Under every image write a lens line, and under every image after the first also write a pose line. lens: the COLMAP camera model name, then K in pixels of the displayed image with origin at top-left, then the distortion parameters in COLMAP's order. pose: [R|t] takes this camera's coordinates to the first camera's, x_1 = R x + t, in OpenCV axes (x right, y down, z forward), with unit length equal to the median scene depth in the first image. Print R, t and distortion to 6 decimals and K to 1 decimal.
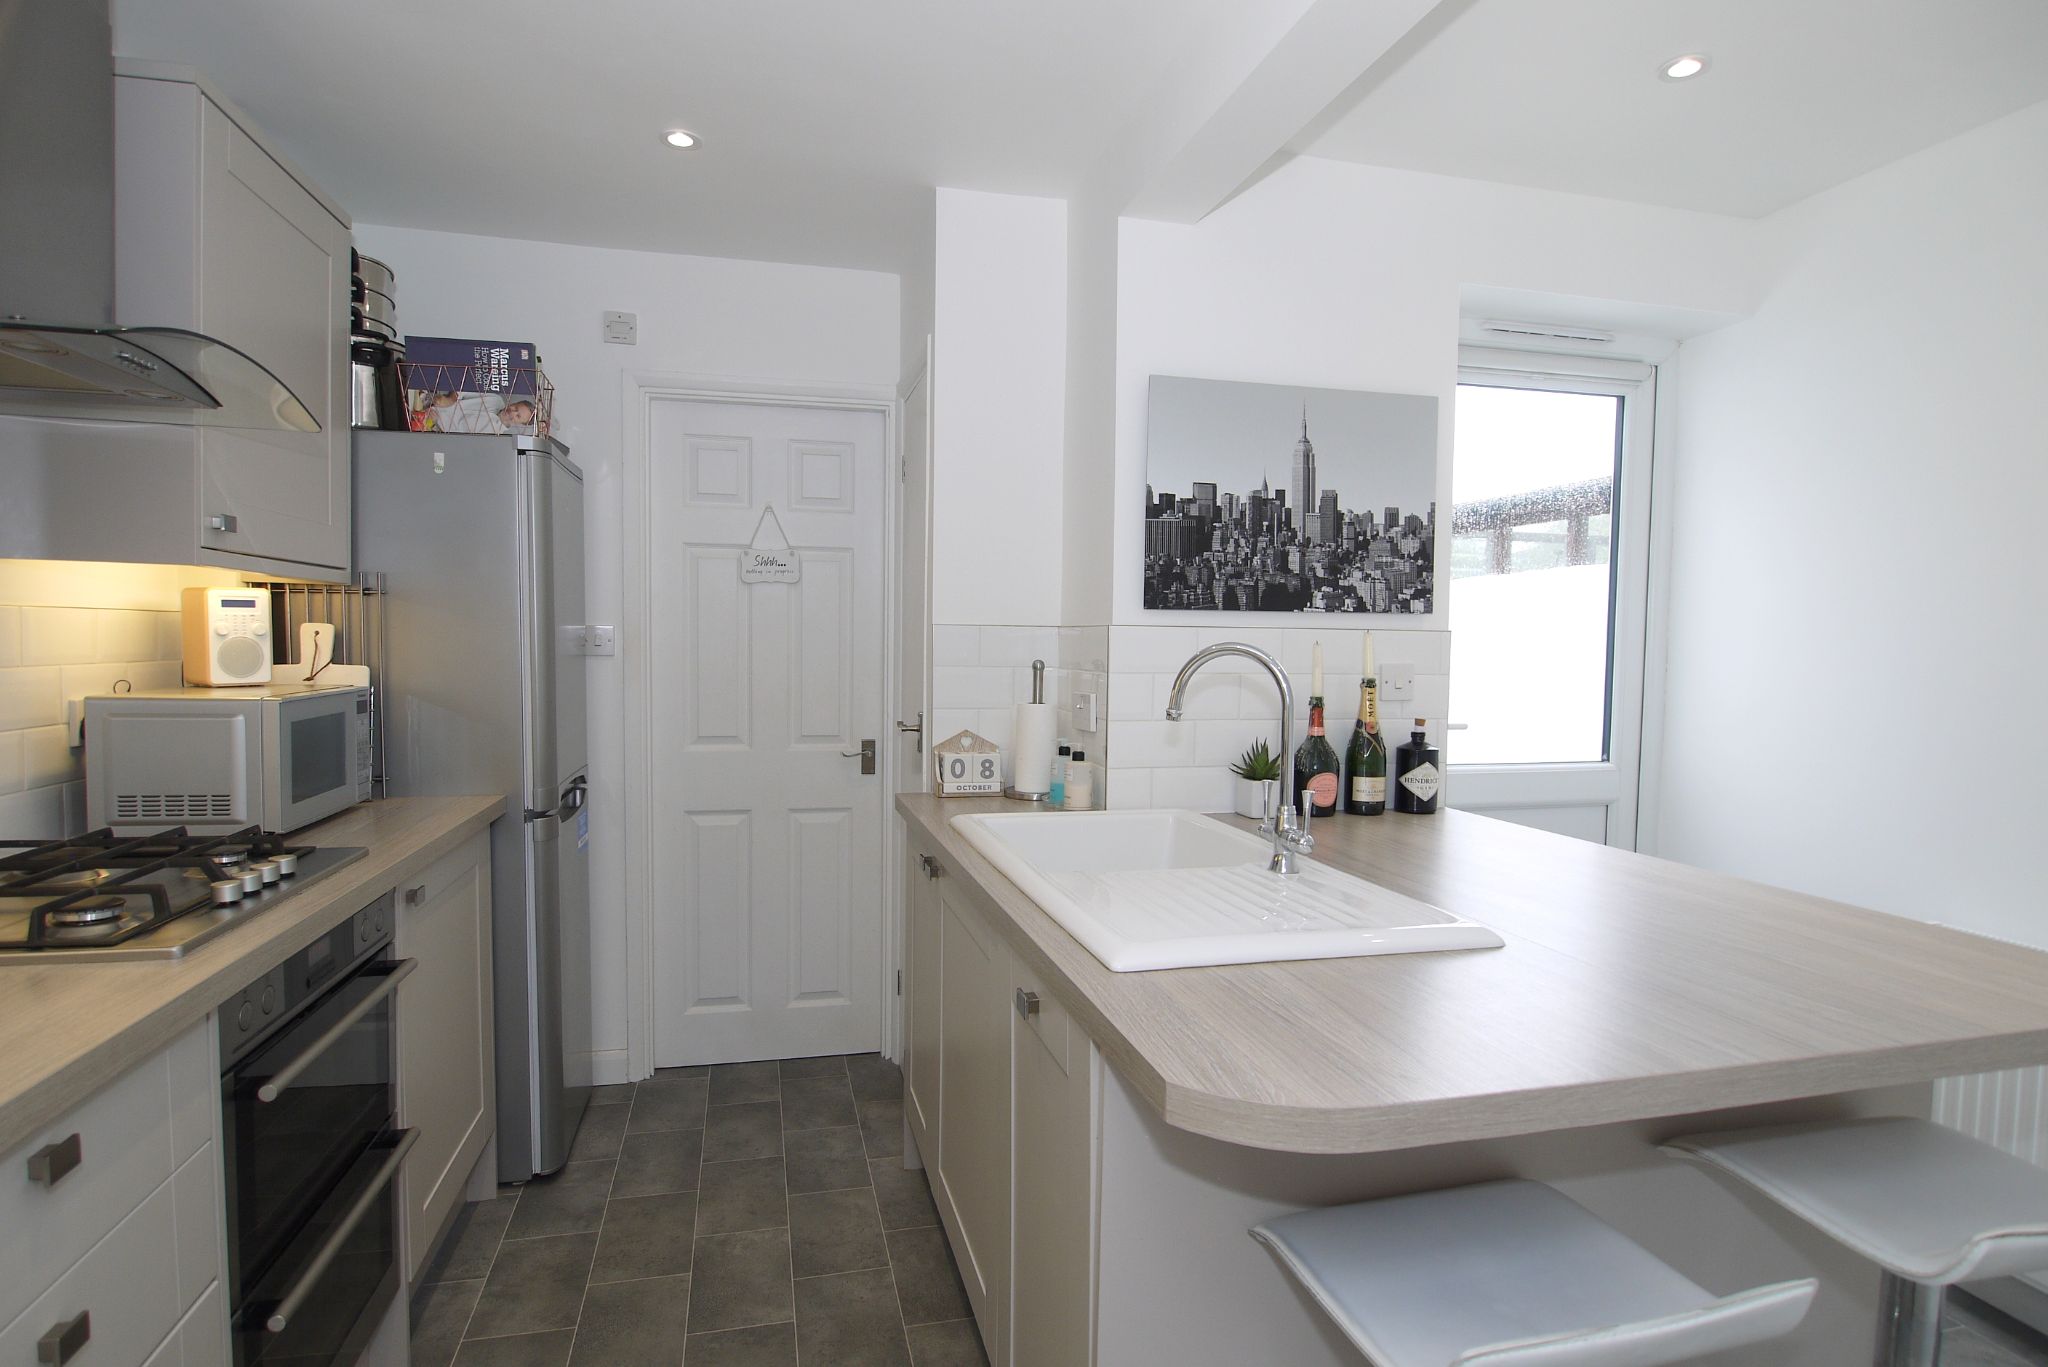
lens RADIAL K [[1094.6, 0, 921.7], [0, 1094.6, 693.8], [0, 0, 1]] dist [-0.011015, -0.002240]
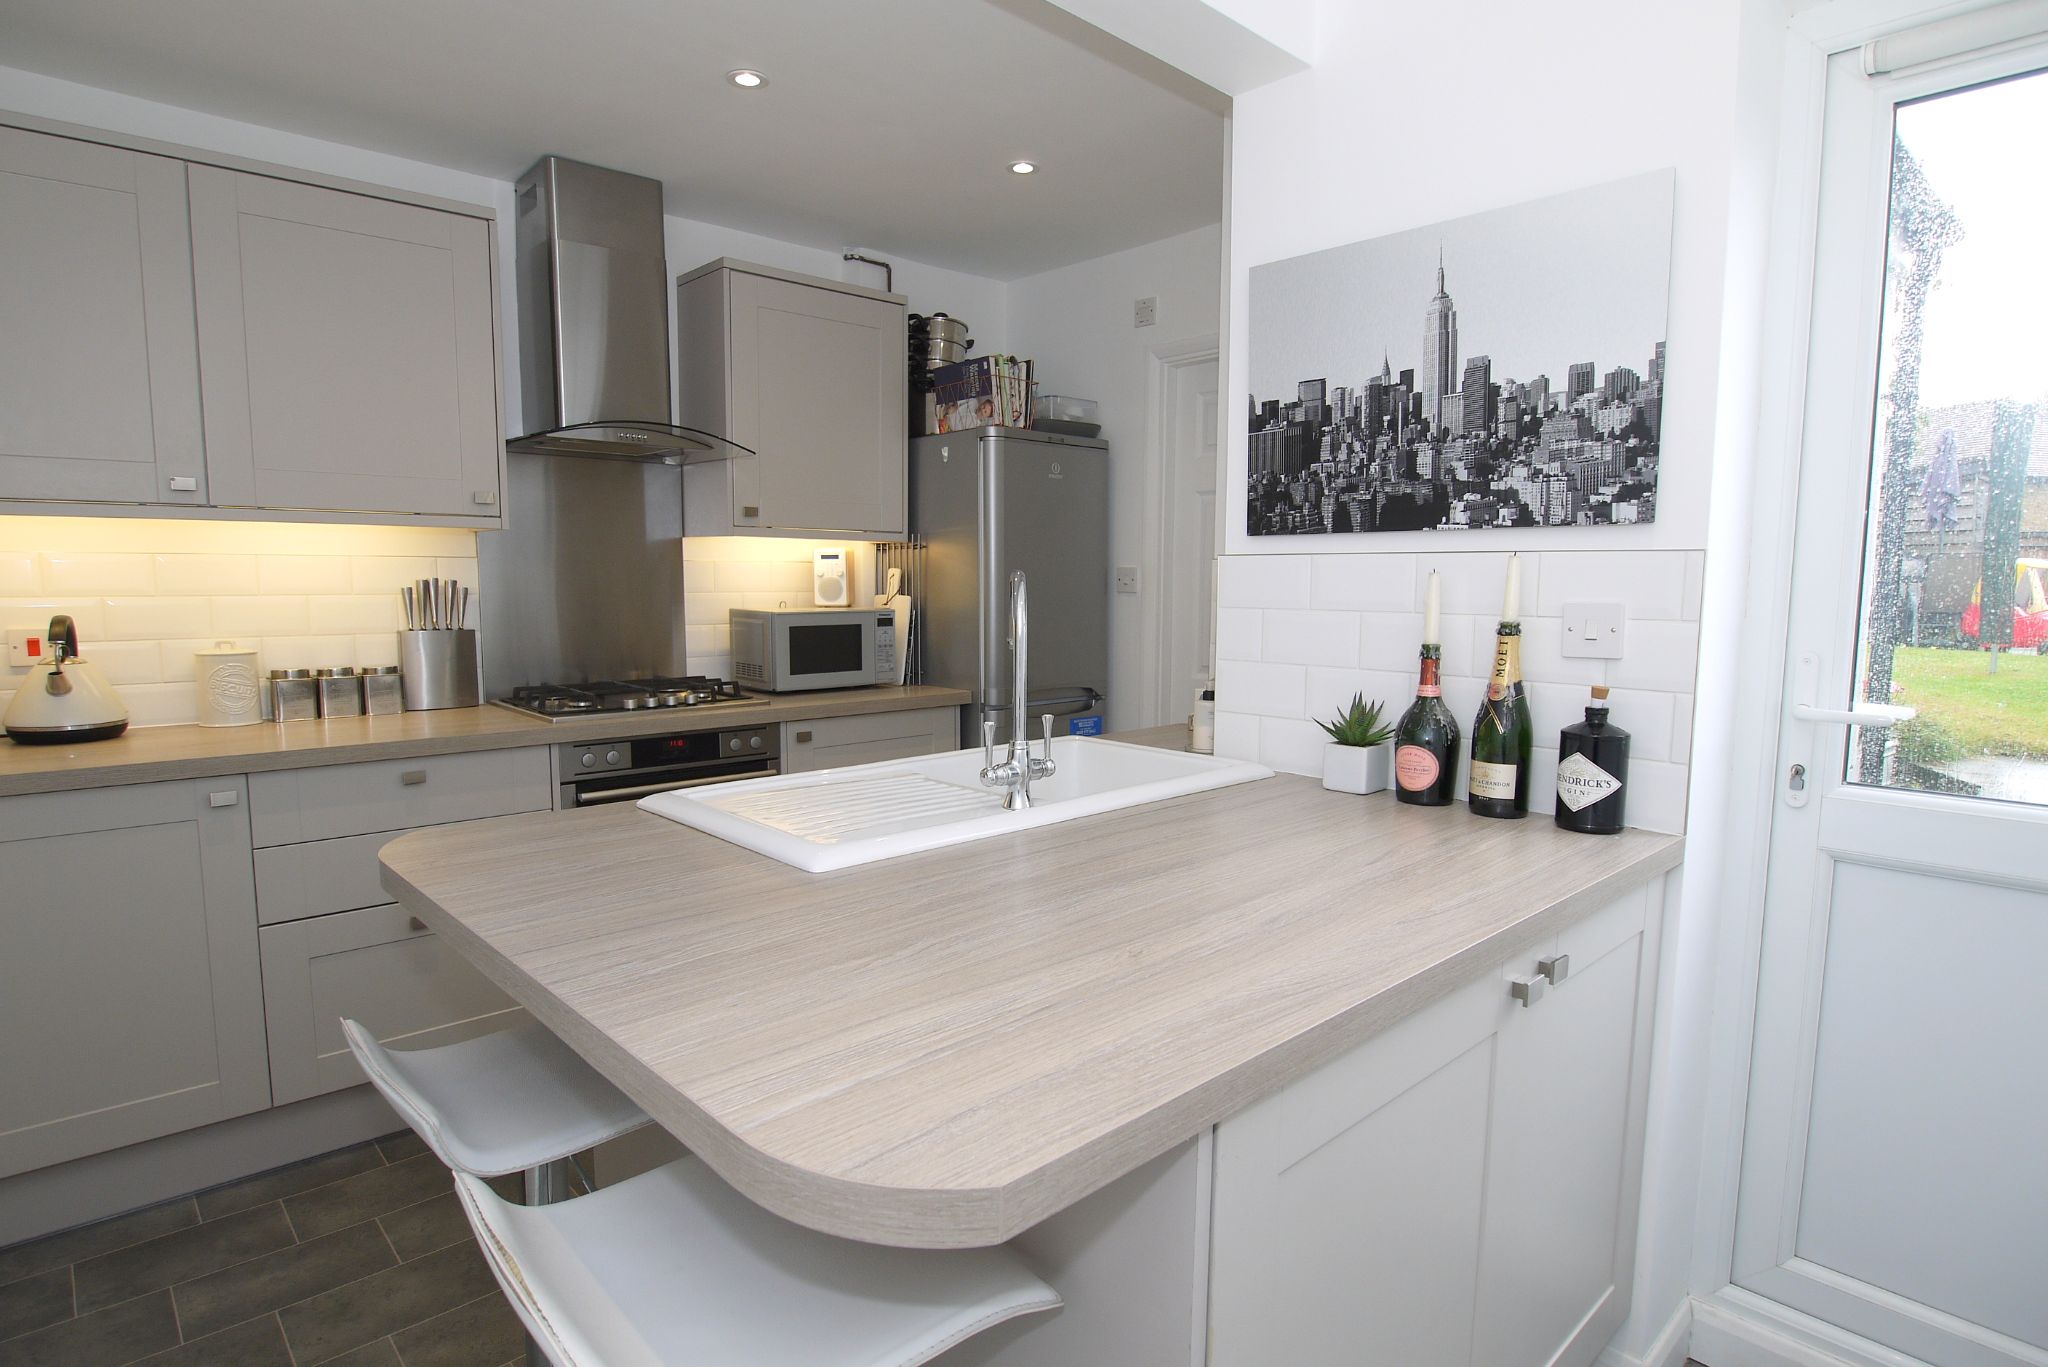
lens RADIAL K [[1094.6, 0, 1026.5], [0, 1094.6, 693.7], [0, 0, 1]] dist [-0.011015, -0.002240]
pose [[0.482504, 0.082107, -0.872037, 0.880145], [-0.049639, 0.996560, 0.066366, 0.000426], [0.874486, 0.011265, 0.484920, 0.401405]]
